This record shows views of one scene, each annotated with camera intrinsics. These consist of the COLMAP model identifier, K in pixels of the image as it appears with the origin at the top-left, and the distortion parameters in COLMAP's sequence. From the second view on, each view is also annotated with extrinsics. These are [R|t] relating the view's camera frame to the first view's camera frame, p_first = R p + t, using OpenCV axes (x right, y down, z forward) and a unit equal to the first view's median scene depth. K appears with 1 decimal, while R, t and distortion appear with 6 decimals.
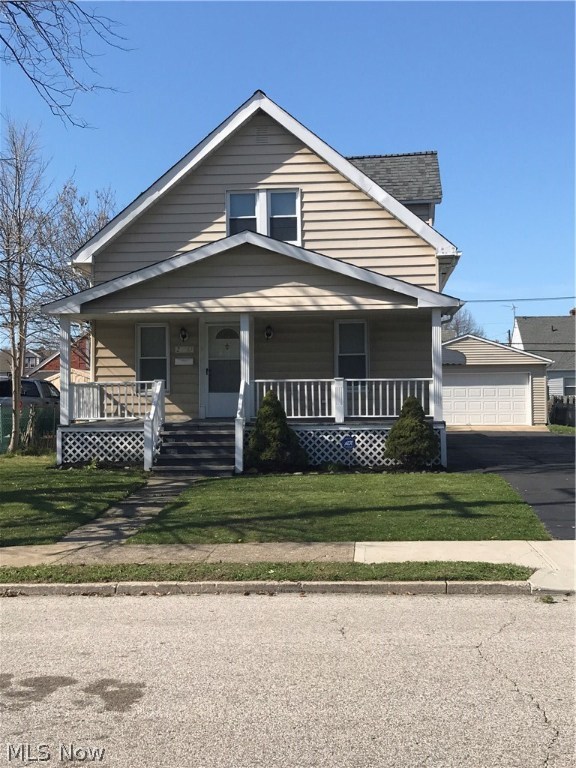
lens RADIAL K [[1009.1, 0, 288.0], [0, 1009.1, 387.3], [0, 0, 1]] dist [0.057989, 0.000000]
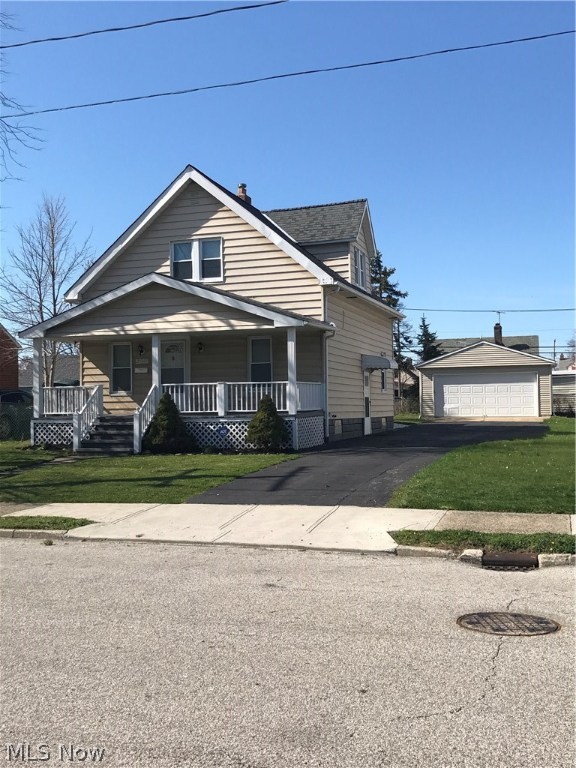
lens RADIAL K [[826.3, 0, 288.6], [0, 826.3, 379.1], [0, 0, 1]] dist [0.071511, 0.000000]
pose [[0.973449, -0.011713, -0.228603, 0.379569], [0.010184, 0.999917, -0.007867, -0.003554], [0.228676, 0.005330, 0.973488, -0.029121]]
